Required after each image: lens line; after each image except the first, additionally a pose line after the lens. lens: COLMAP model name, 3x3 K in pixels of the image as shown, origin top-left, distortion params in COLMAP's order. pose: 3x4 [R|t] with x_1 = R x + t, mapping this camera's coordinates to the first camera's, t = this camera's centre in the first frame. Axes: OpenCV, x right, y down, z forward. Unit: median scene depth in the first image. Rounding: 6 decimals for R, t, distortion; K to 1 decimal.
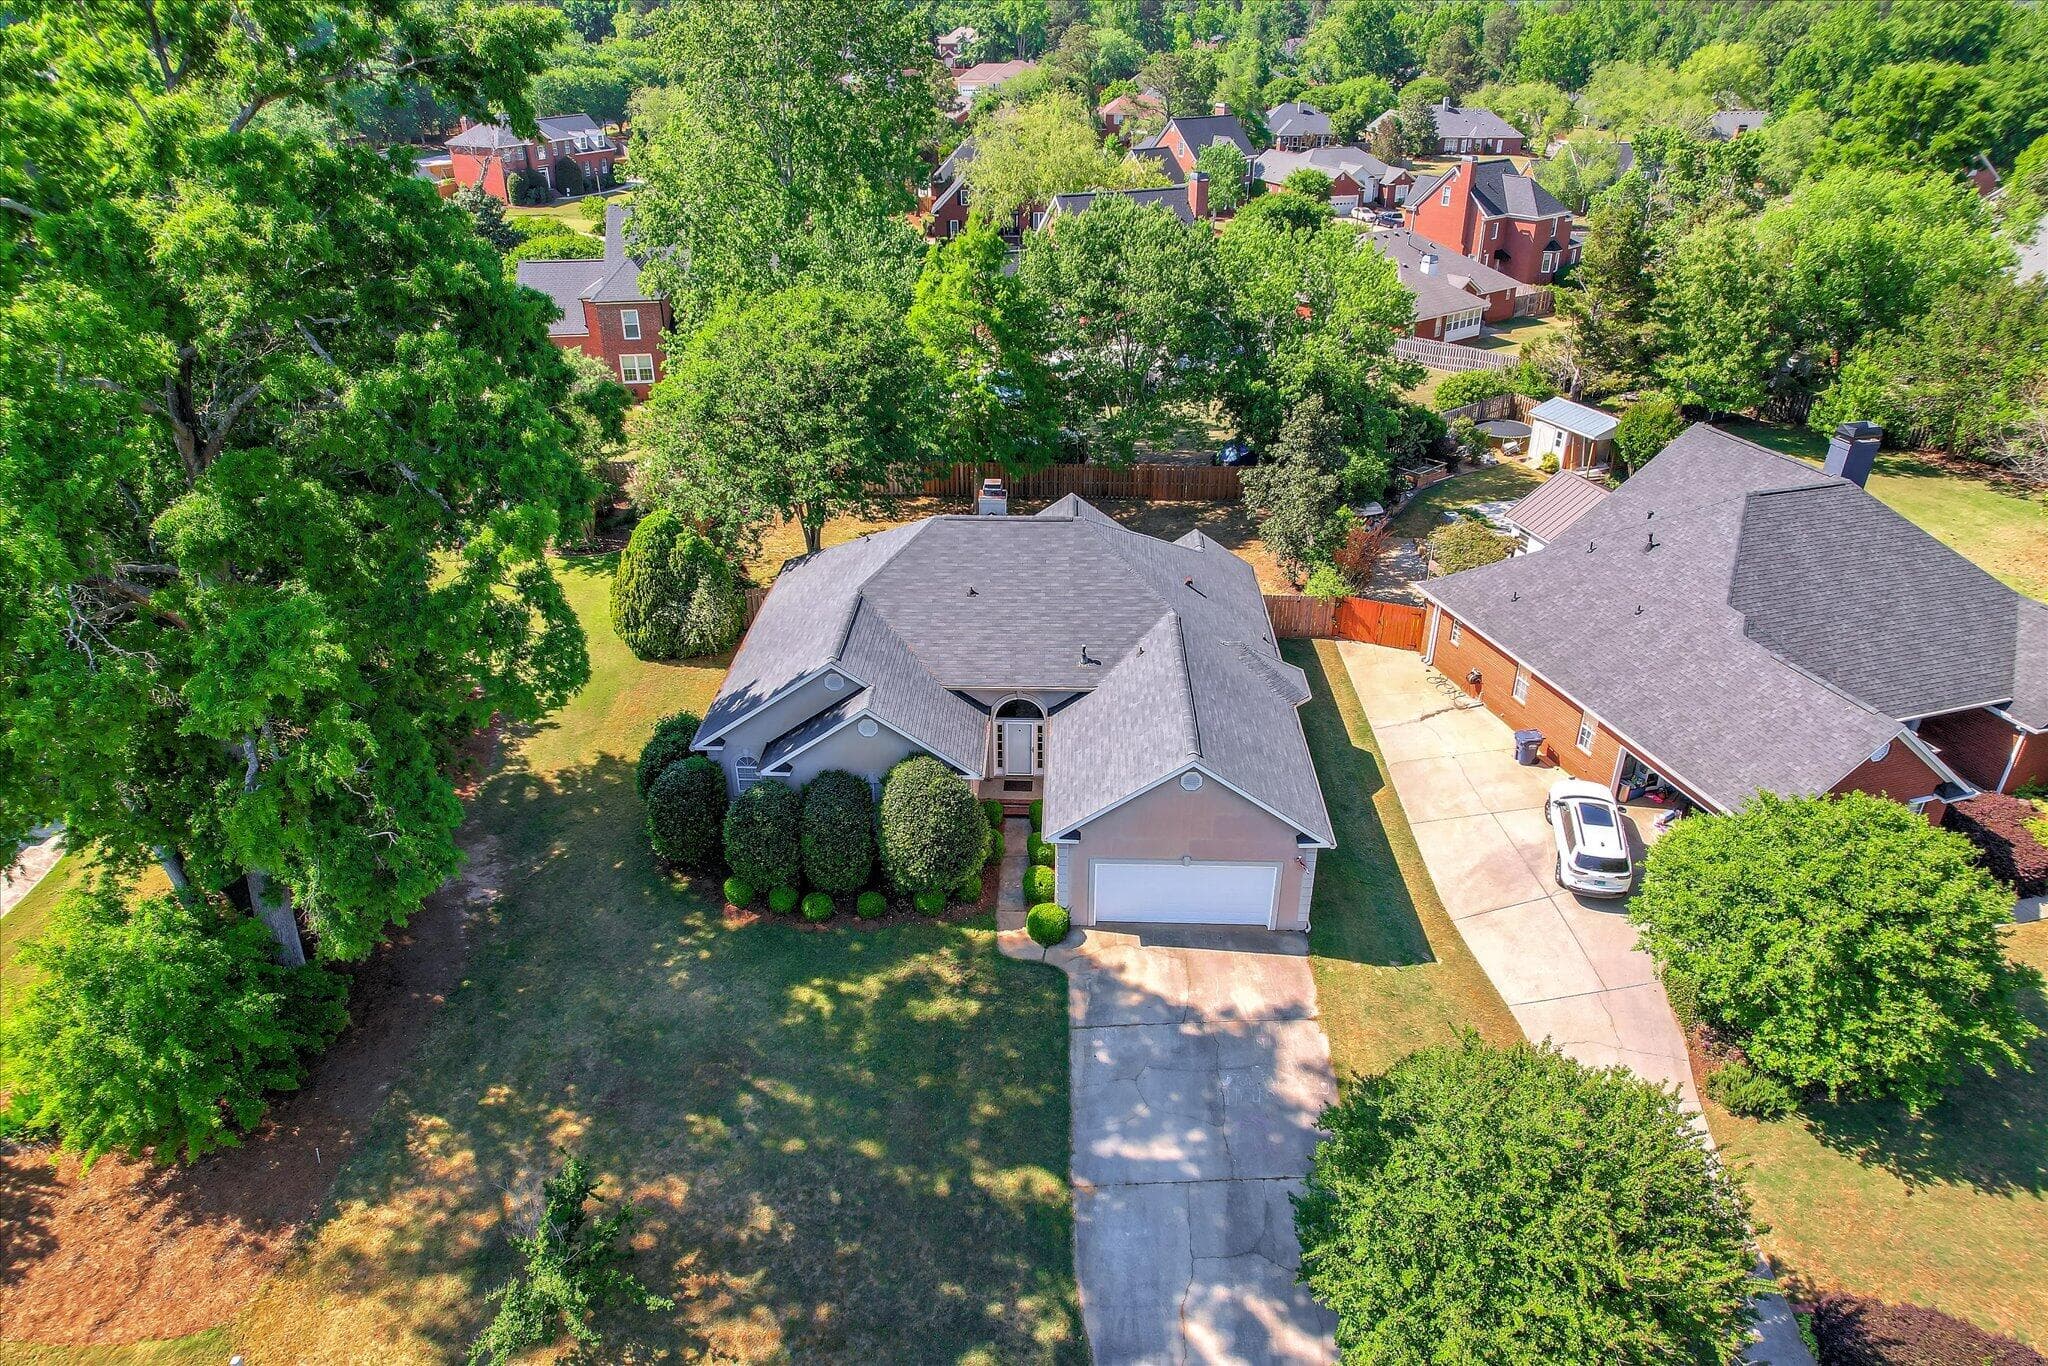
lens RADIAL K [[1308.2, 0, 1027.1], [0, 1308.2, 687.2], [0, 0, 1]] dist [-0.072984, 0.064119]
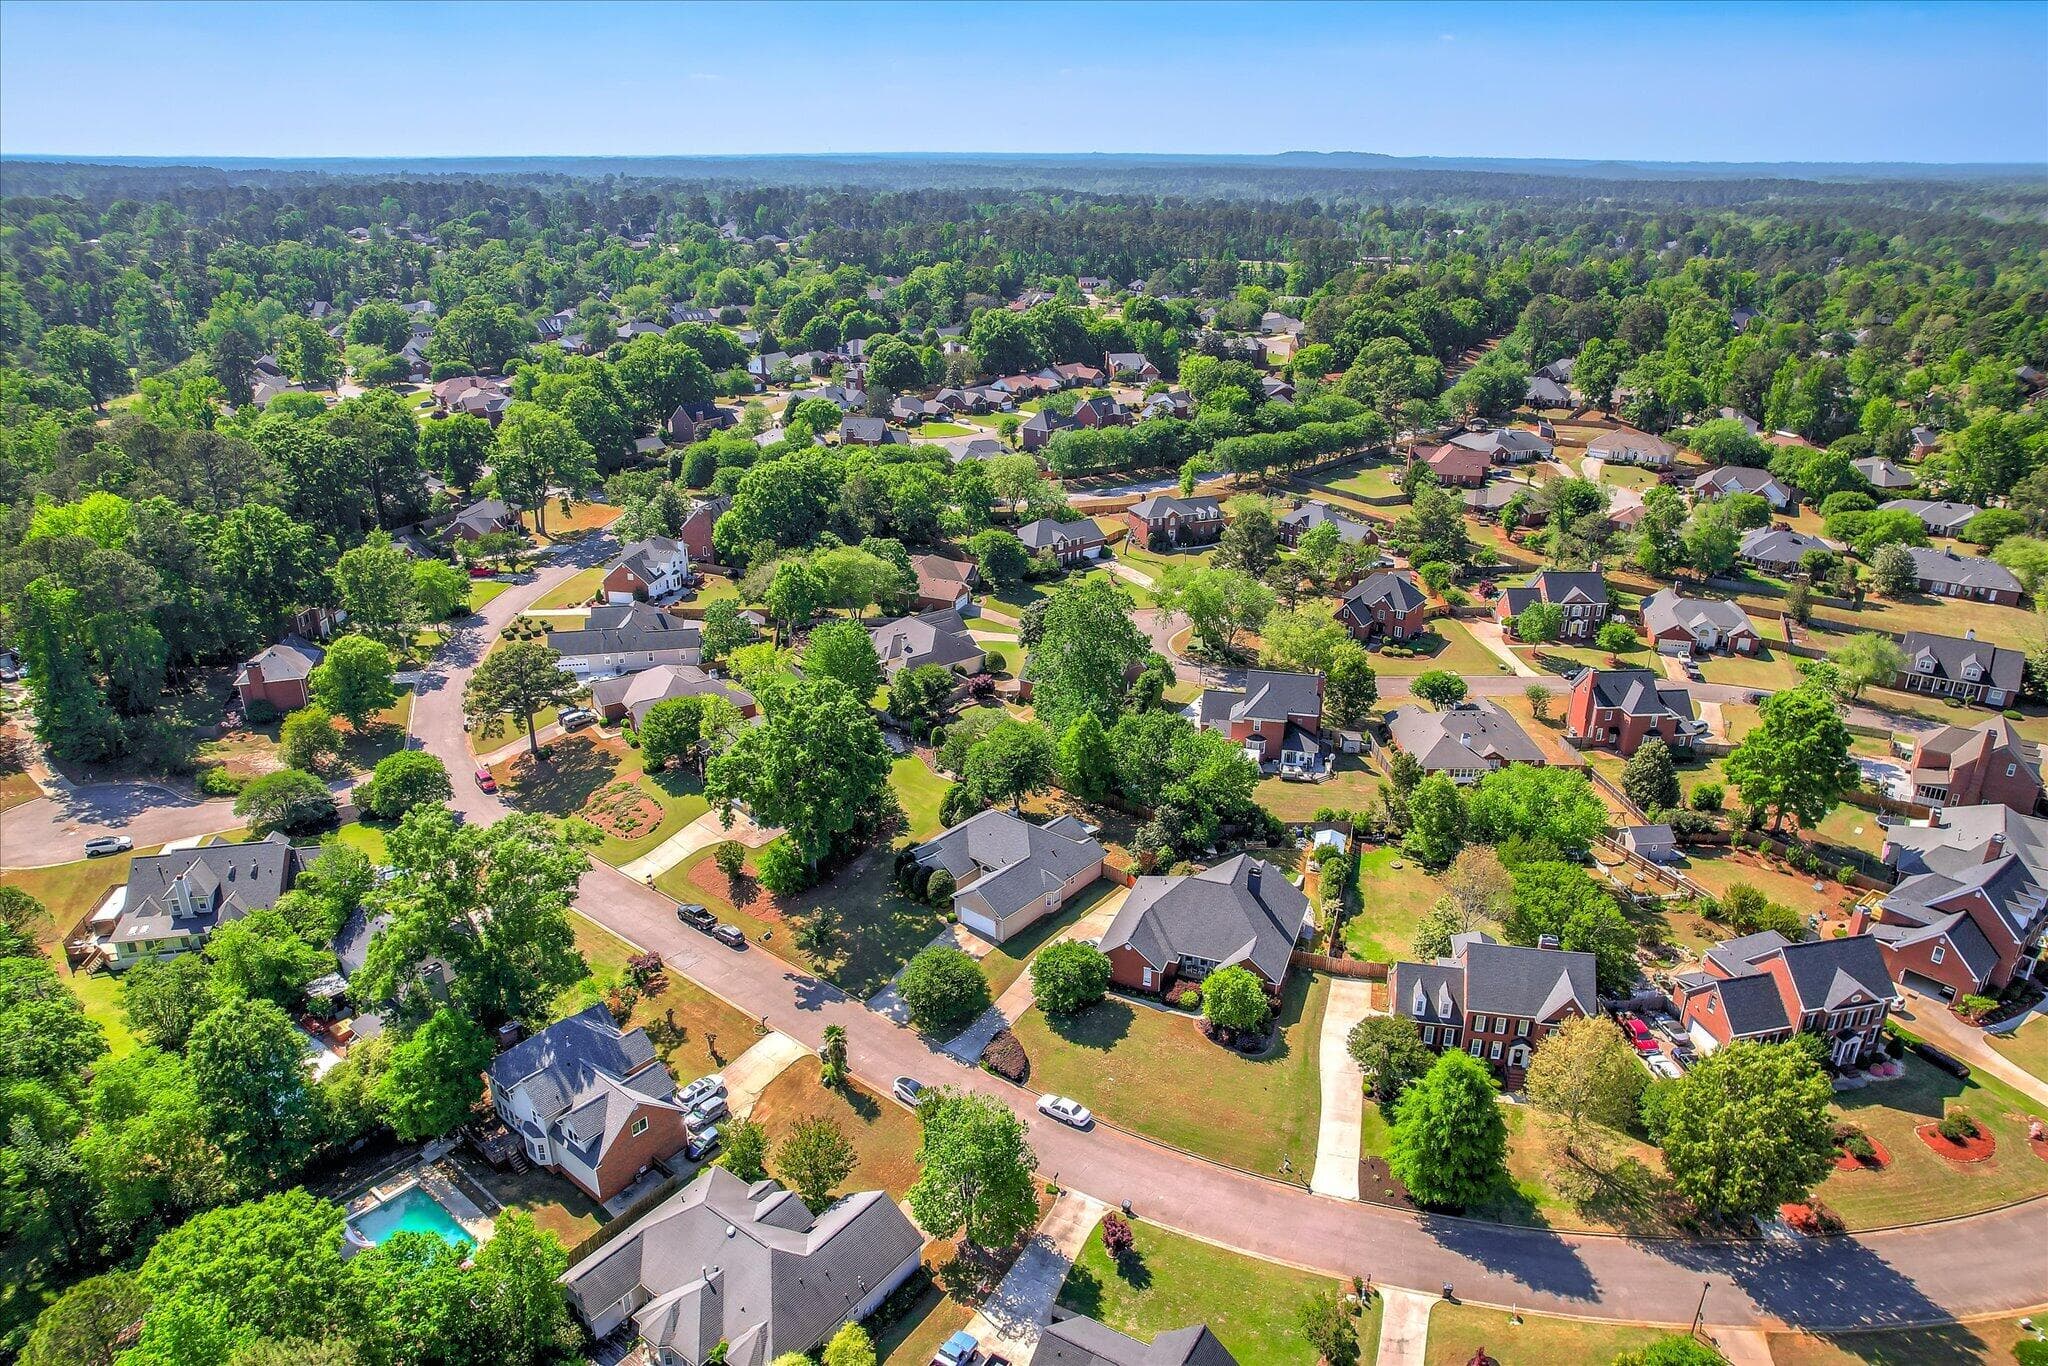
lens RADIAL K [[1326.4, 0, 1024.0], [0, 1326.4, 683.0], [0, 0, 1]] dist [-0.039186, -0.001180]
pose [[0.784425, 0.232587, -0.574961, 2.109313], [-0.295520, 0.955189, -0.016783, -0.452379], [0.545293, 0.183077, 0.818009, -2.098848]]
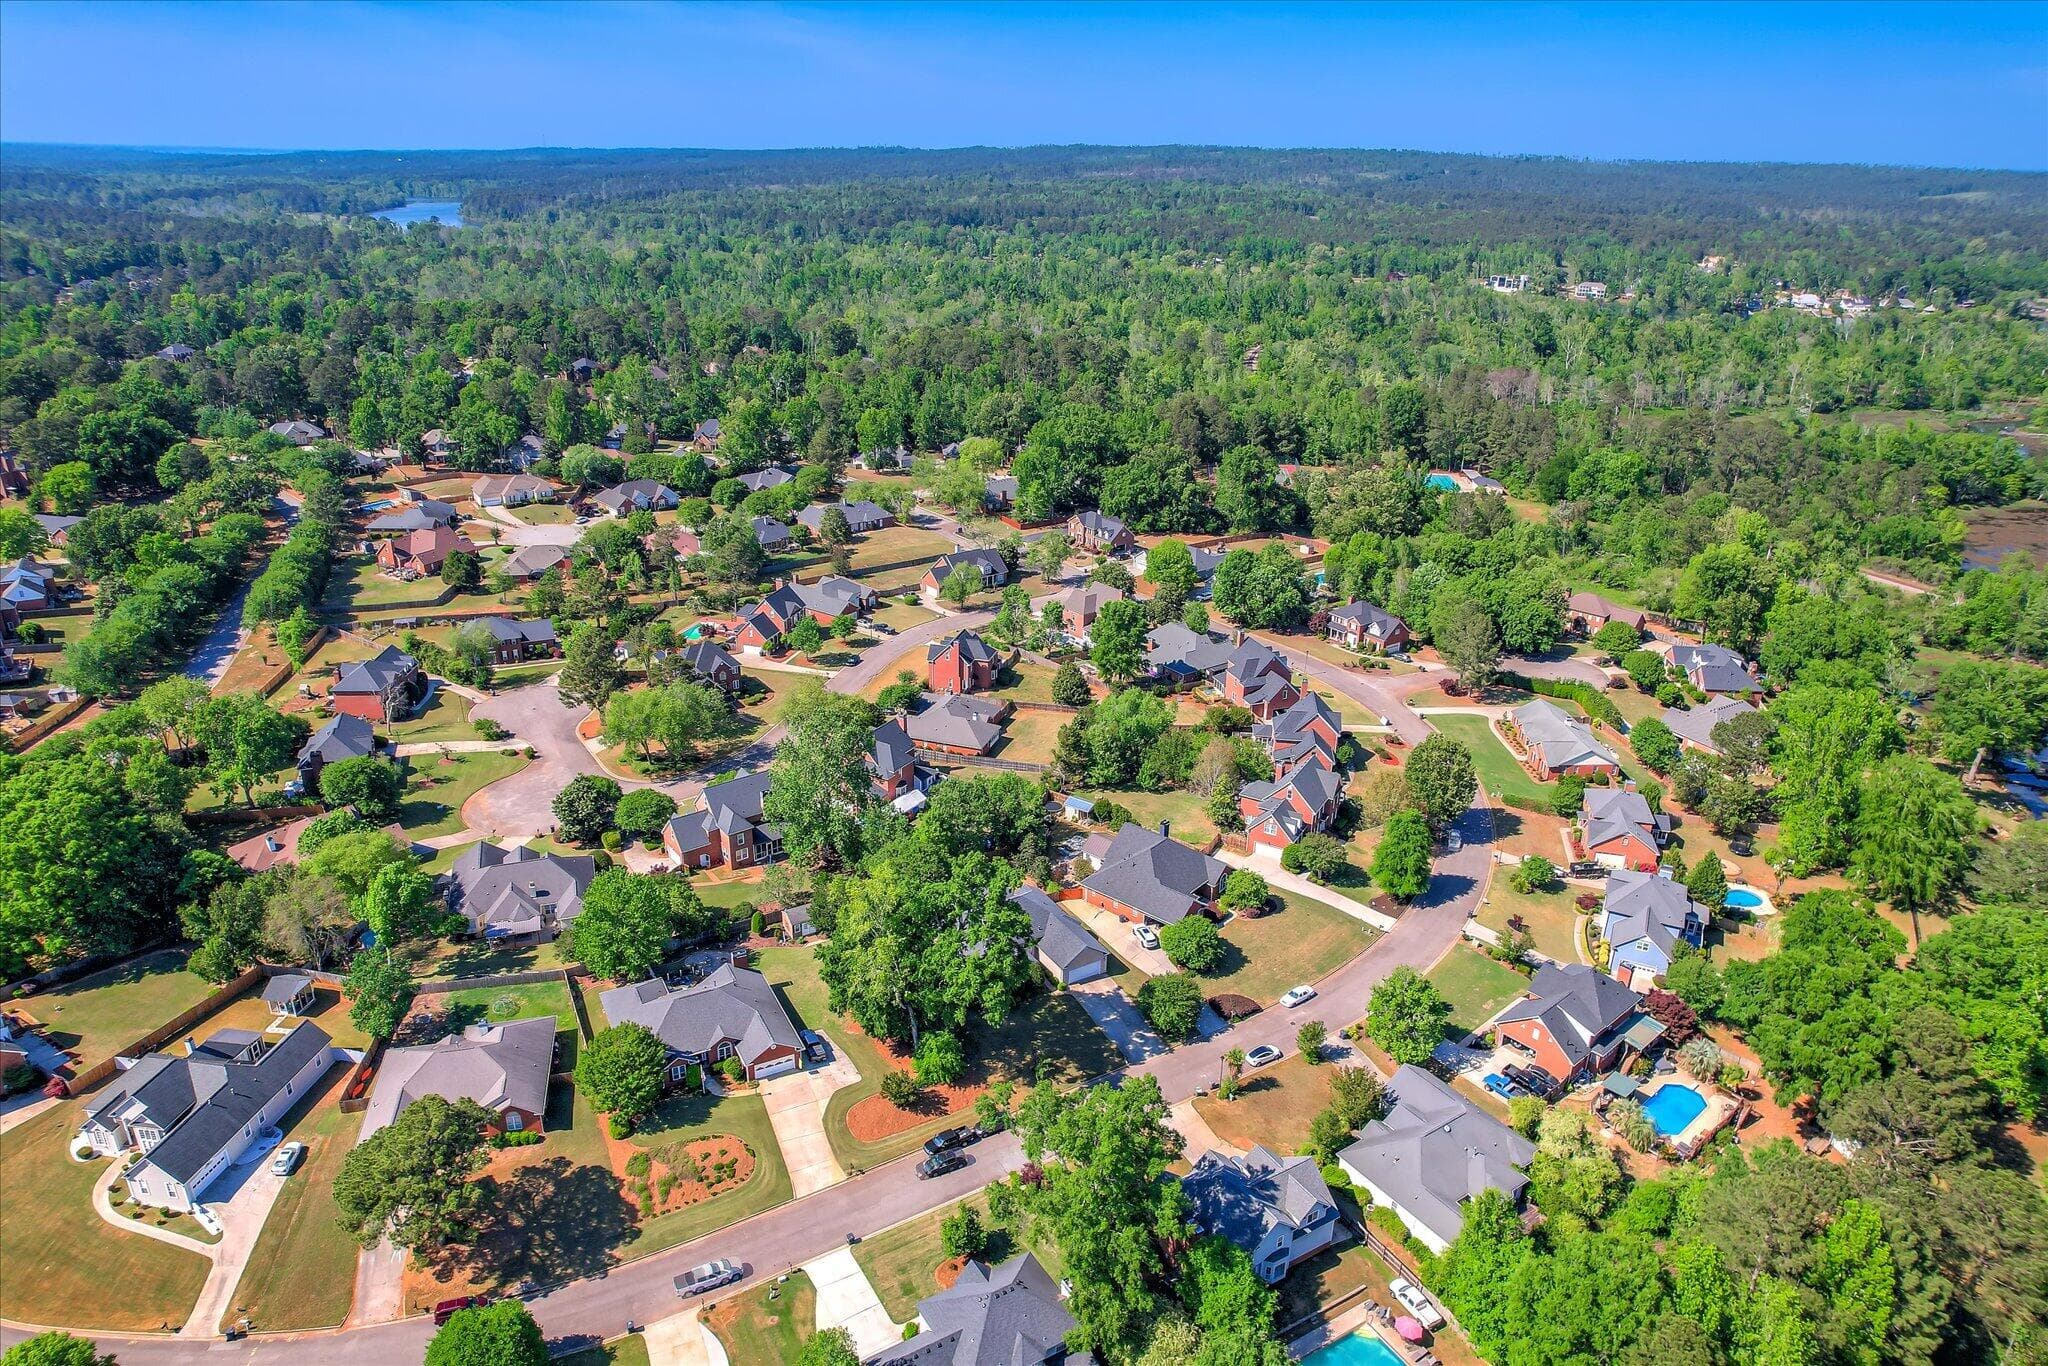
lens RADIAL K [[1308.2, 0, 1027.1], [0, 1308.2, 687.2], [0, 0, 1]] dist [-0.072984, 0.064119]
pose [[0.842586, -0.194766, 0.502111, -2.013374], [0.241945, 0.969832, -0.029813, -0.684292], [-0.481156, 0.146604, 0.864289, -2.857737]]
